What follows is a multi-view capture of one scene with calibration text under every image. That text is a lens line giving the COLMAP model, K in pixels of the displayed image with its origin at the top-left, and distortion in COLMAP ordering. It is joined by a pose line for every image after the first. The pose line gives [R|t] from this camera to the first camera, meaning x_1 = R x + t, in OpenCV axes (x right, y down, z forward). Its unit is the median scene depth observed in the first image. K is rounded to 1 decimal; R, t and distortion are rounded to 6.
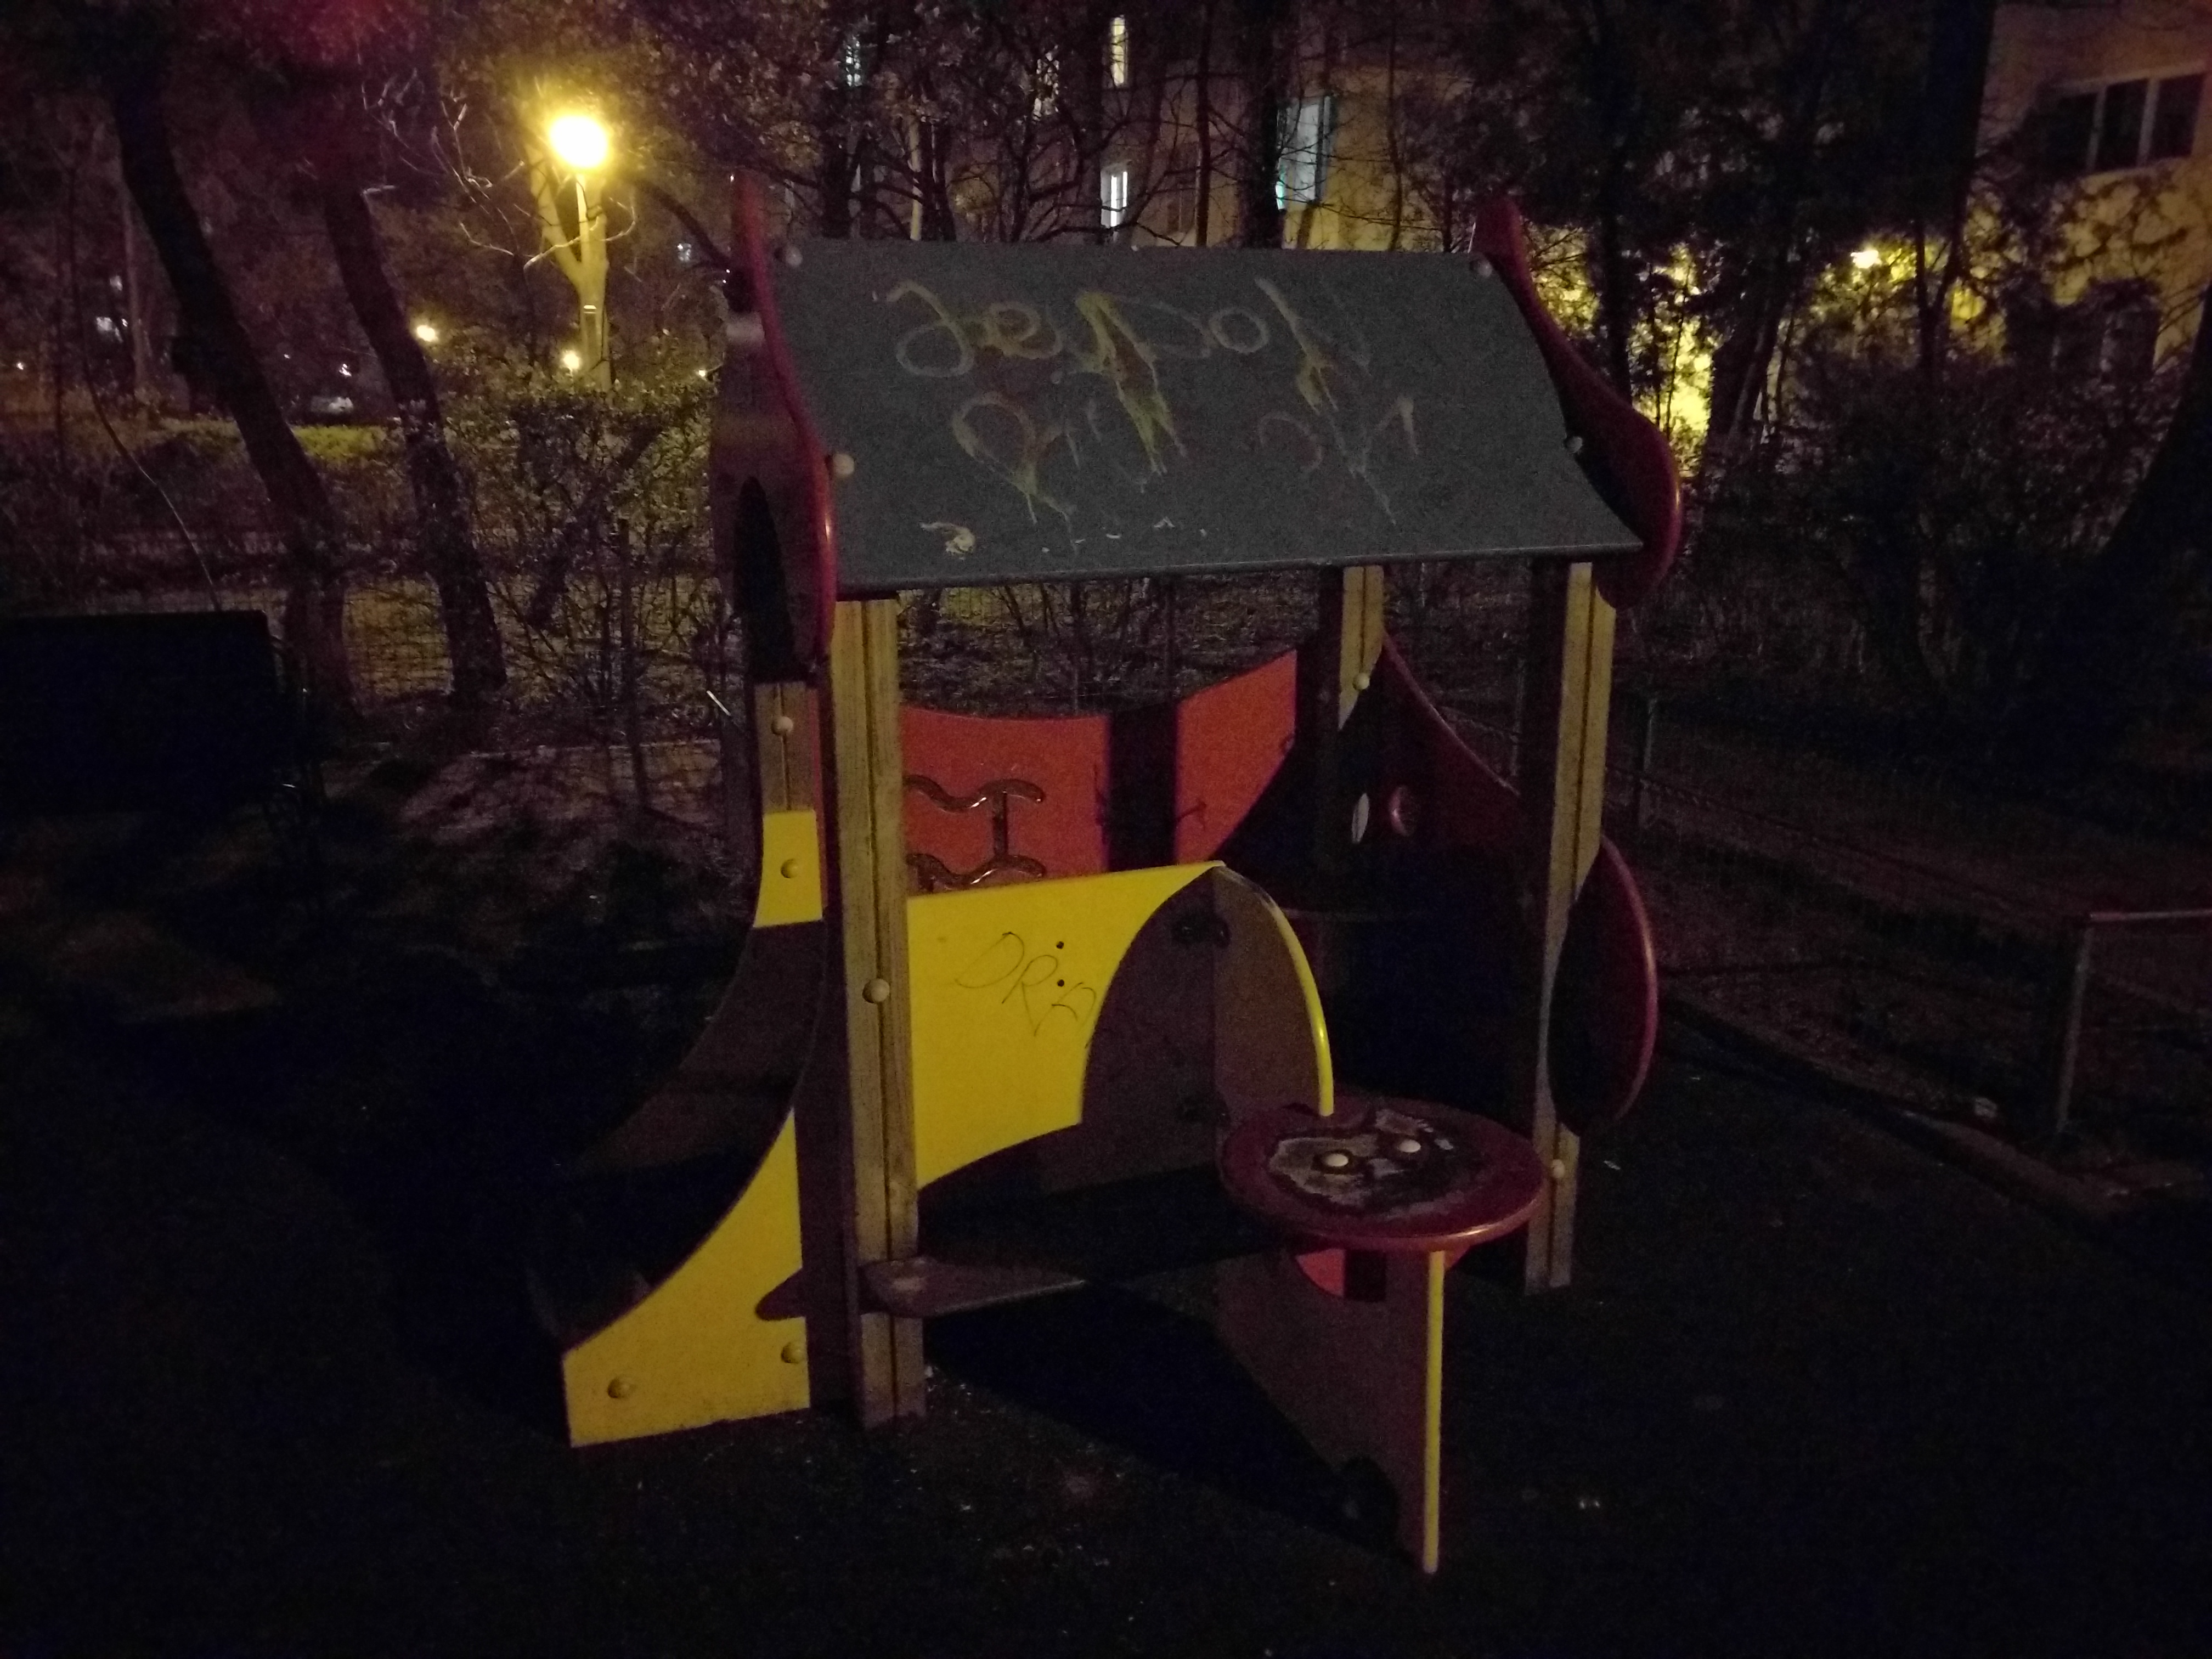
lens RADIAL K [[1632.6, 0, 1104.5], [0, 1632.6, 825.7], [0, 0, 1]] dist [0.000612, 0.004511]
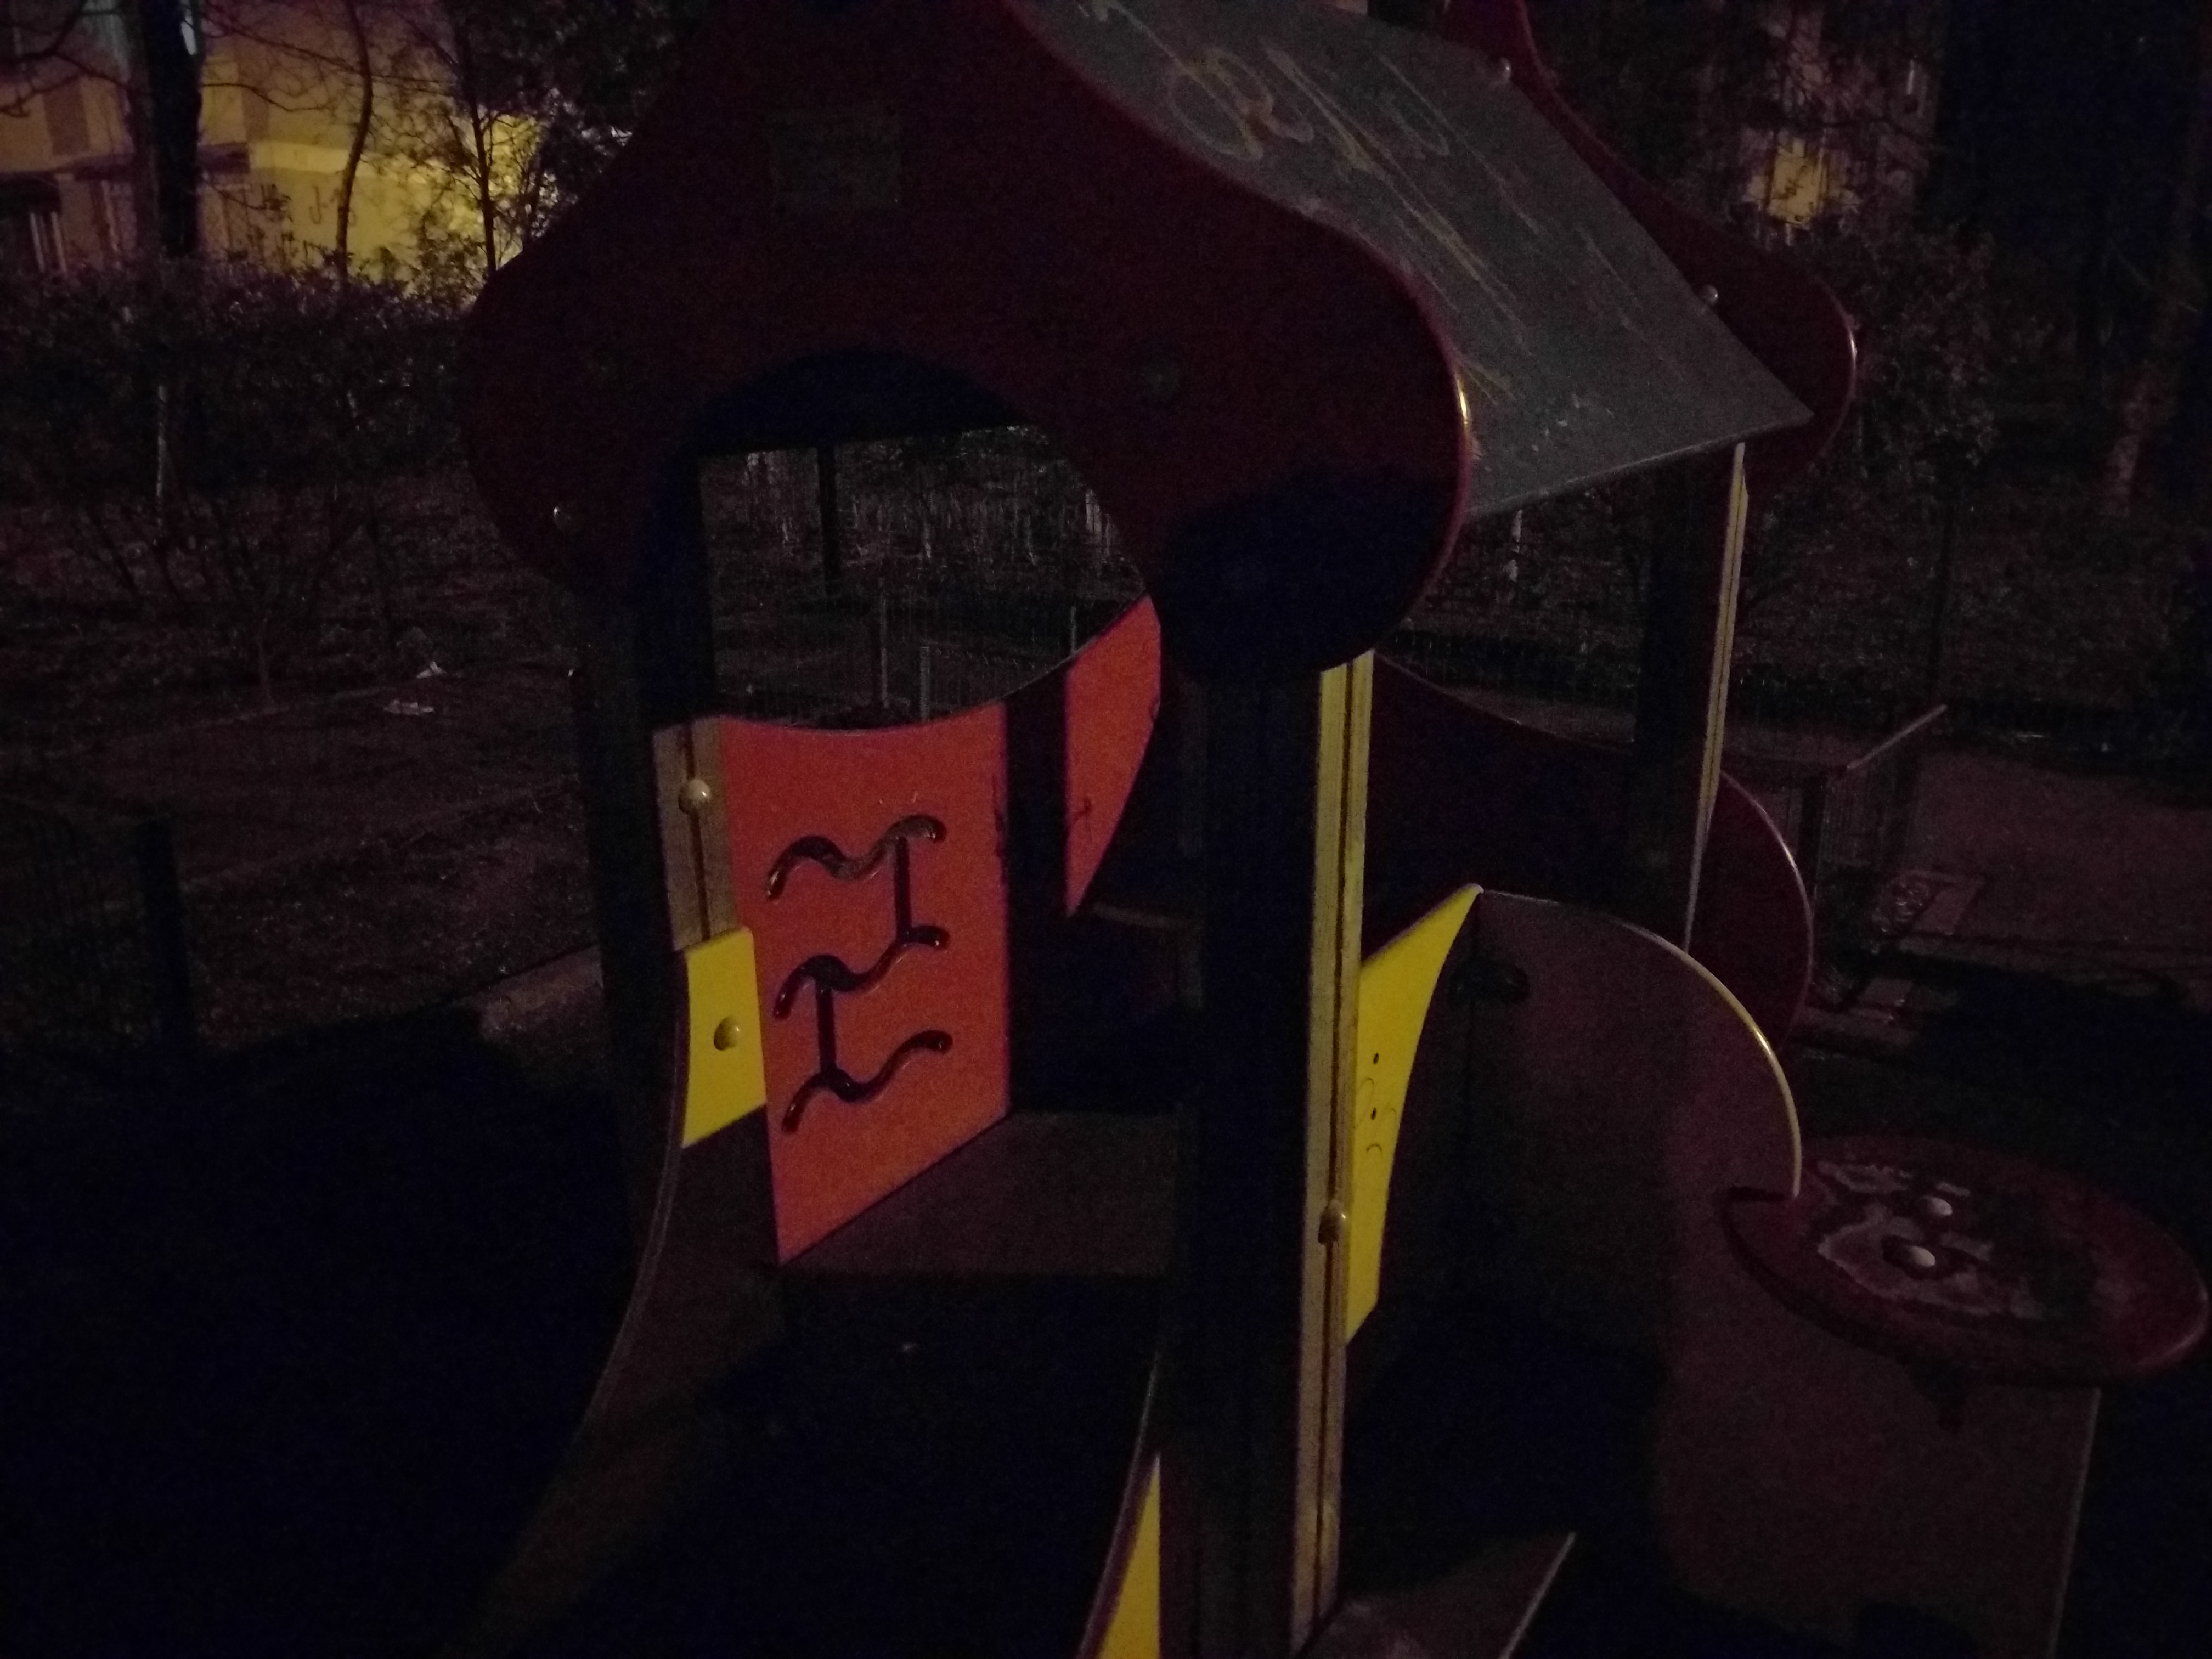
lens RADIAL K [[1632.6, 0, 1104.5], [0, 1632.6, 825.7], [0, 0, 1]] dist [0.000612, 0.004511]
pose [[0.811771, -0.178665, 0.555973, -0.425408], [0.147526, 0.983910, 0.100784, -0.093877], [-0.565034, 0.000207, 0.825068, 0.467458]]
